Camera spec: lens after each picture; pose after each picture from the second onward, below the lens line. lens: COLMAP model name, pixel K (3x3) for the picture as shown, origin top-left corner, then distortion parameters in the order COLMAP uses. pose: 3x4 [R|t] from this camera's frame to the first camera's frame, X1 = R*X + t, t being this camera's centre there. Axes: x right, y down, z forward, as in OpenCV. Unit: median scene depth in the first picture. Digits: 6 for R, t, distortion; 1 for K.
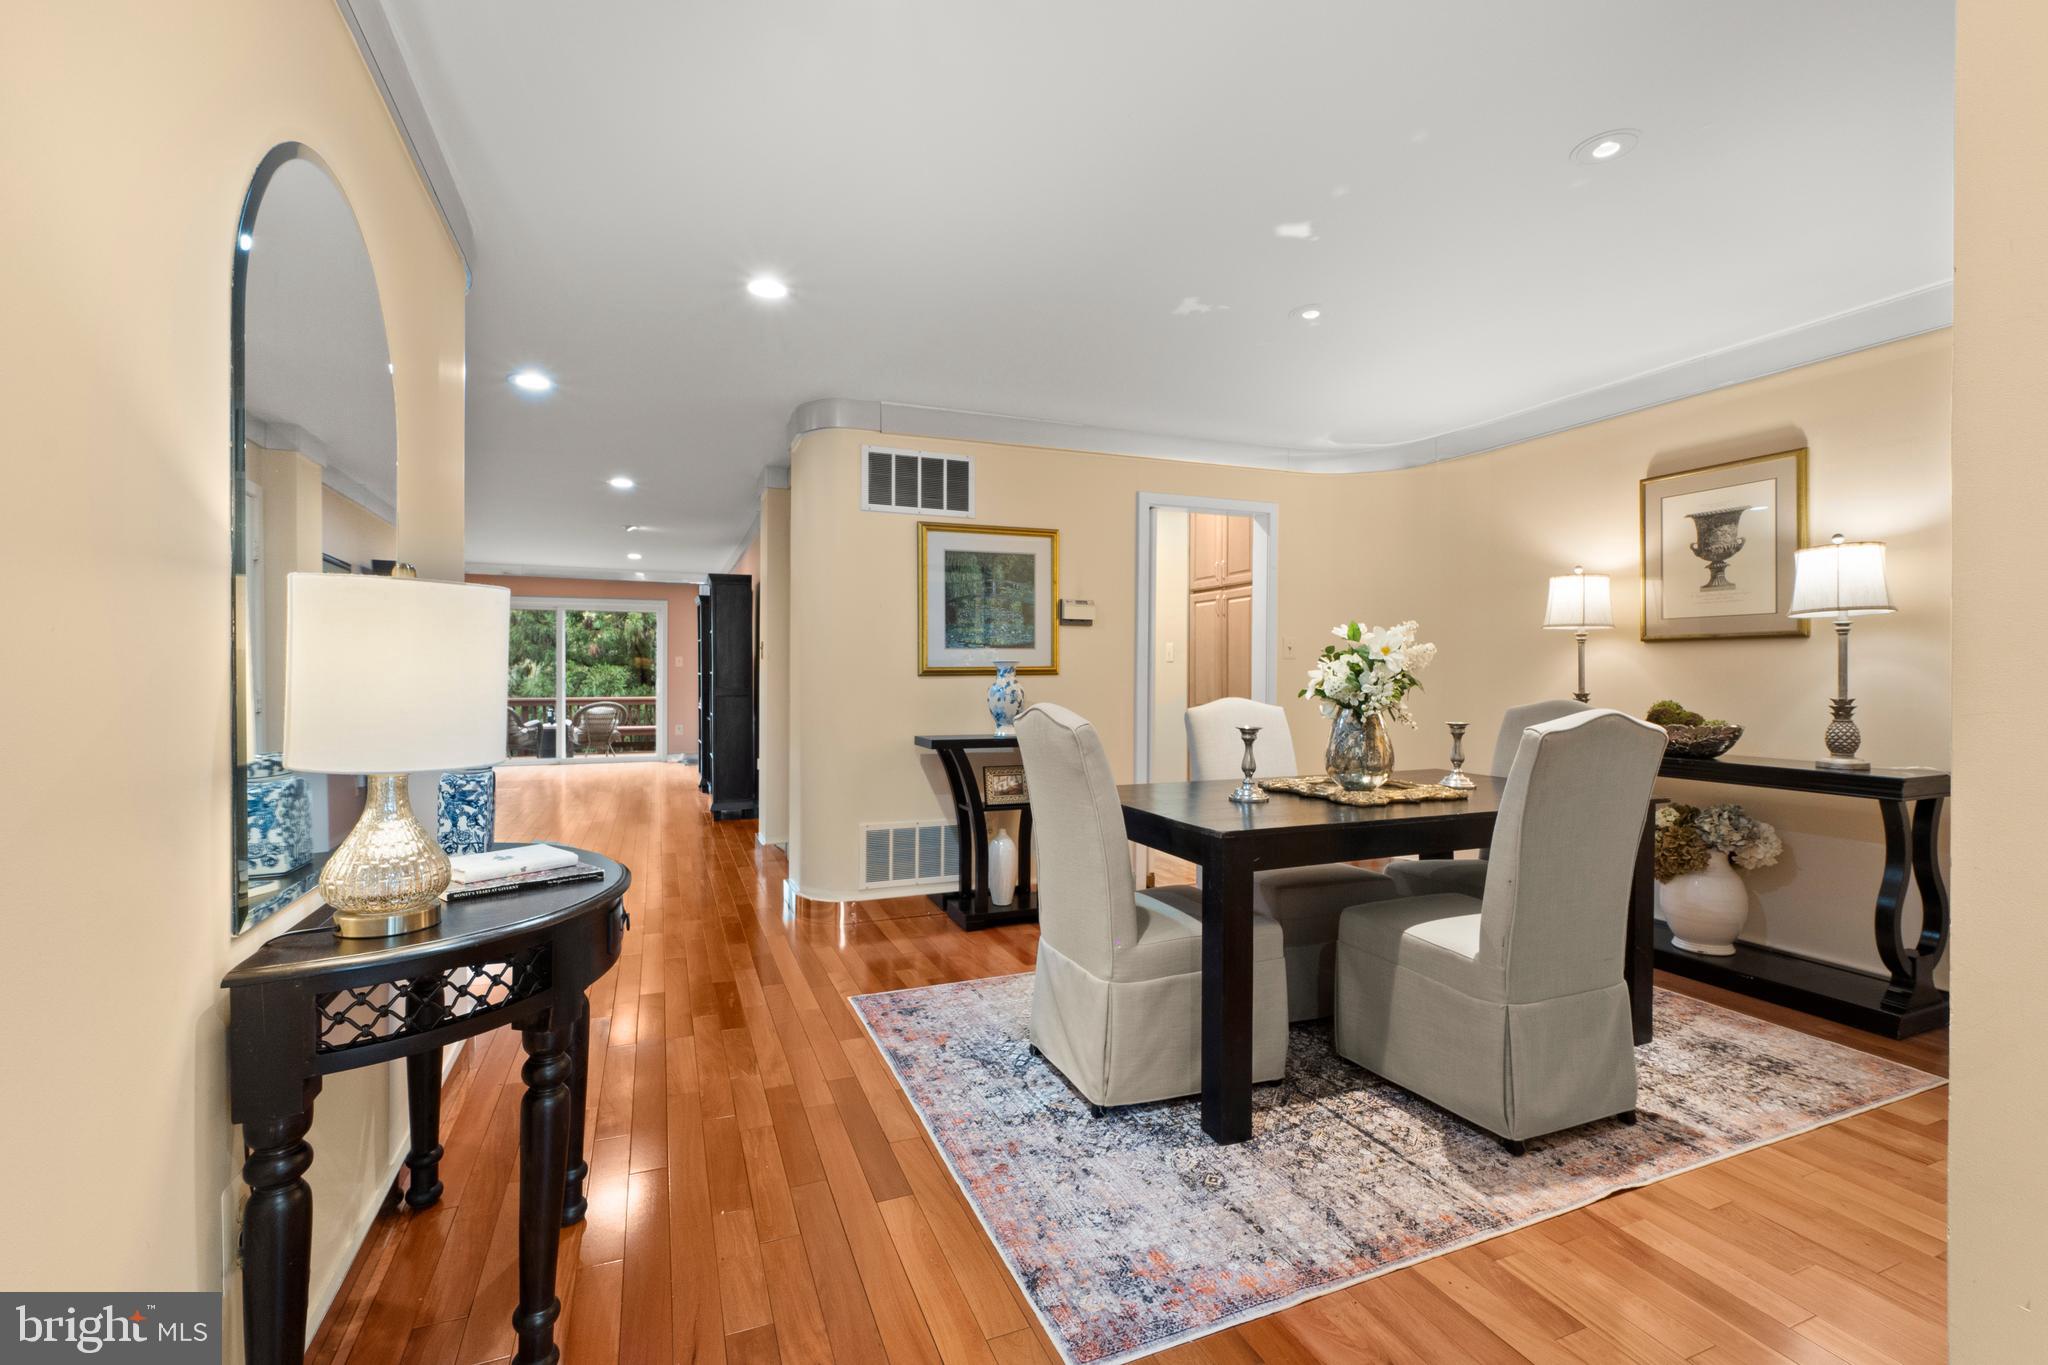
lens RADIAL K [[882.4, 0, 1017.5], [0, 882.4, 673.2], [0, 0, 1]] dist [-0.001407, 0.000178]
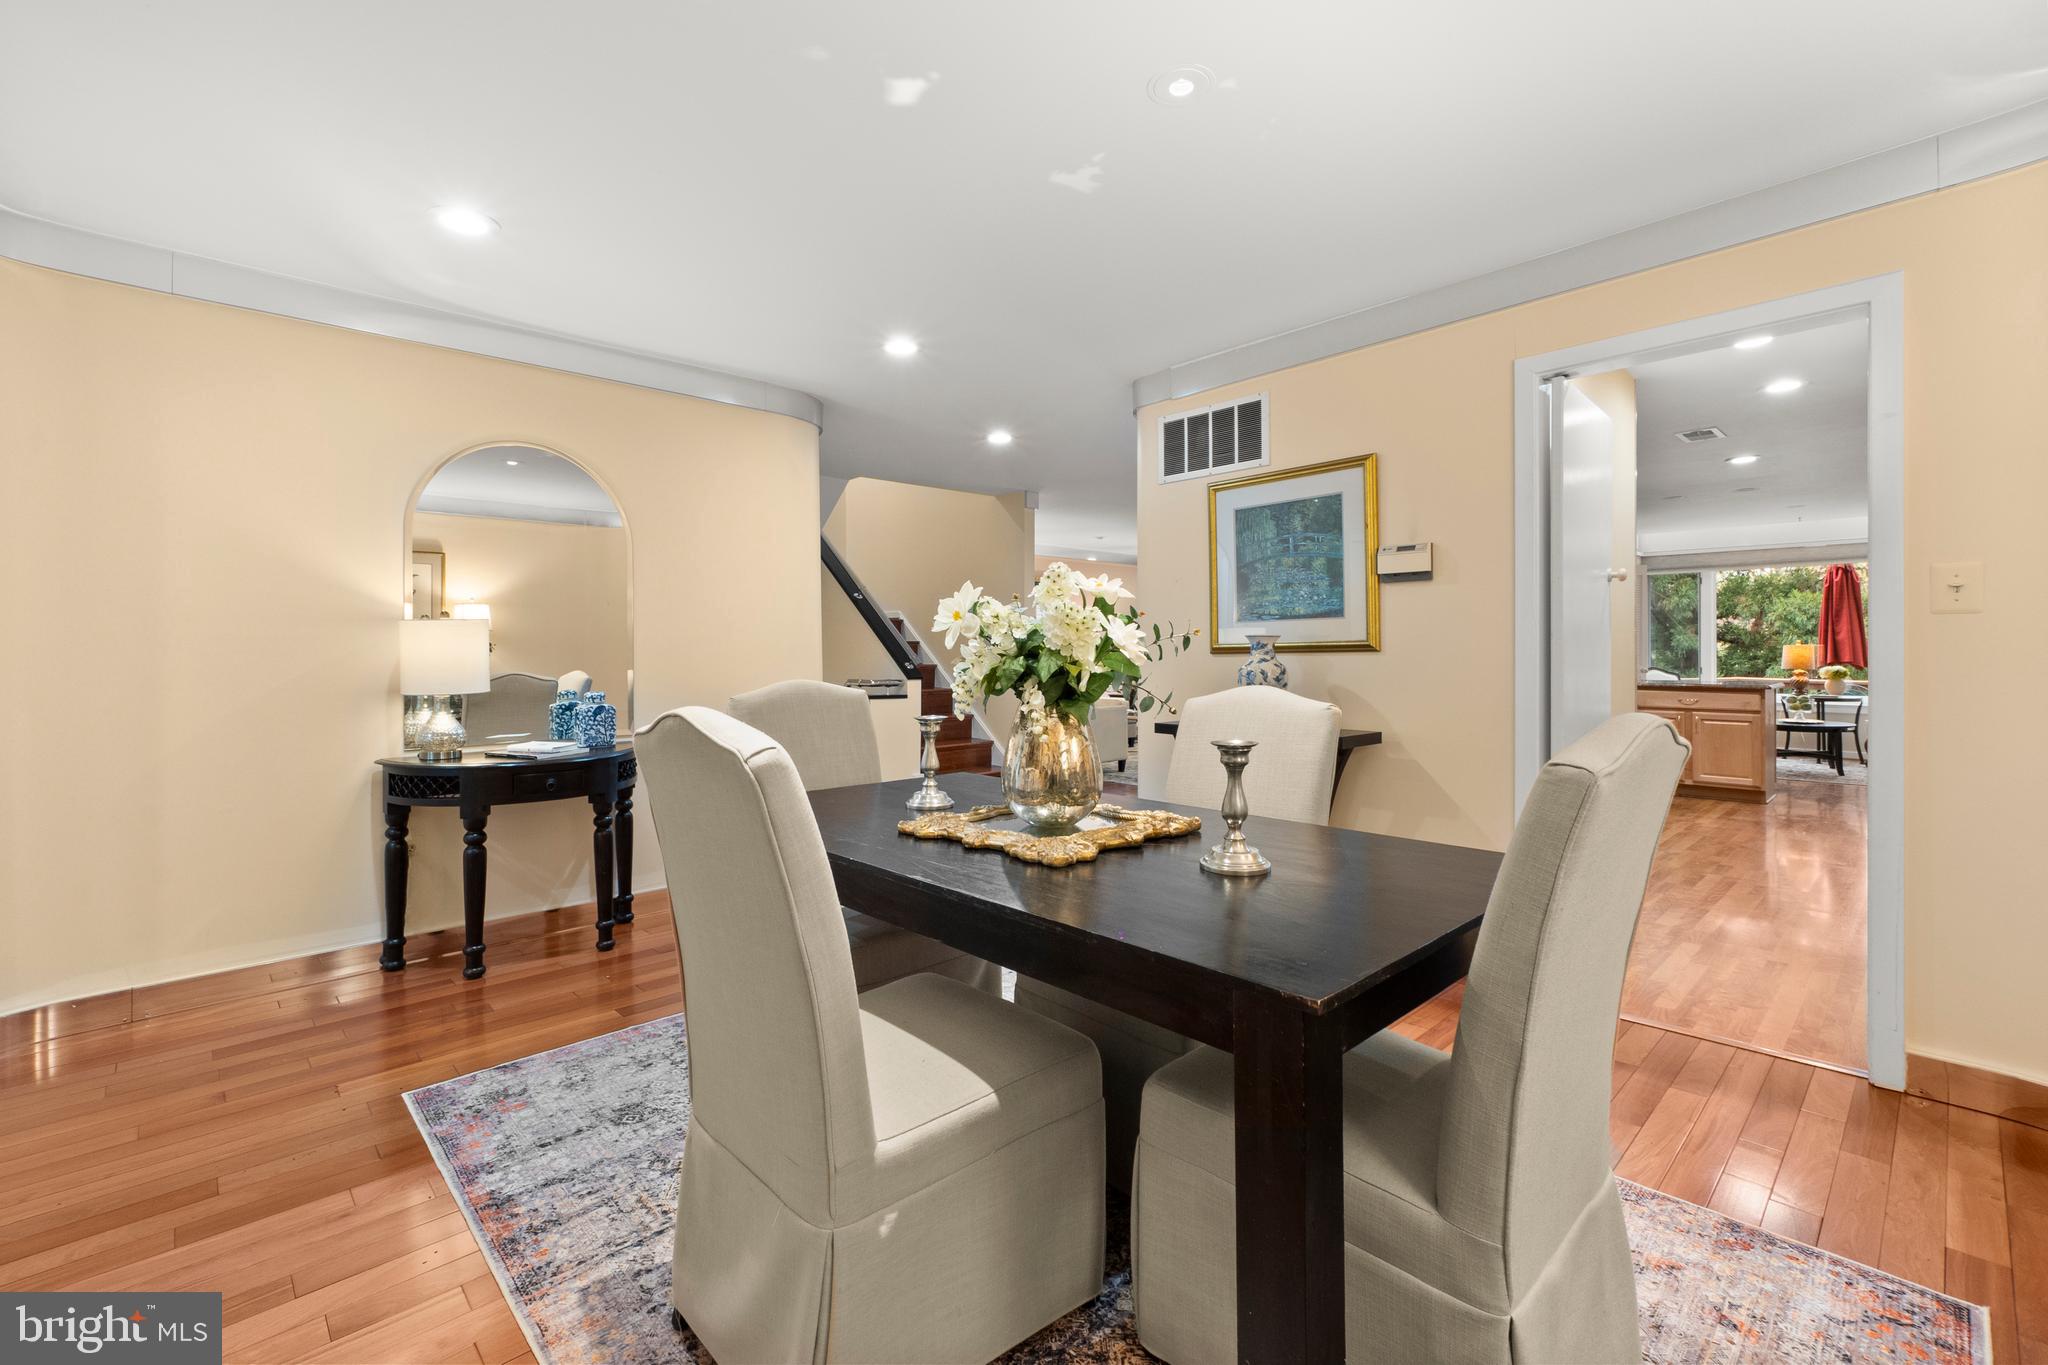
lens RADIAL K [[880.3, 0, 1011.4], [0, 880.3, 638.3], [0, 0, 1]] dist [0.002327, 0.000372]
pose [[0.351907, -0.022681, -0.935760, 0.778614], [0.004920, 0.999737, -0.022381, 0.007230], [0.936022, 0.003272, 0.351926, 0.582700]]
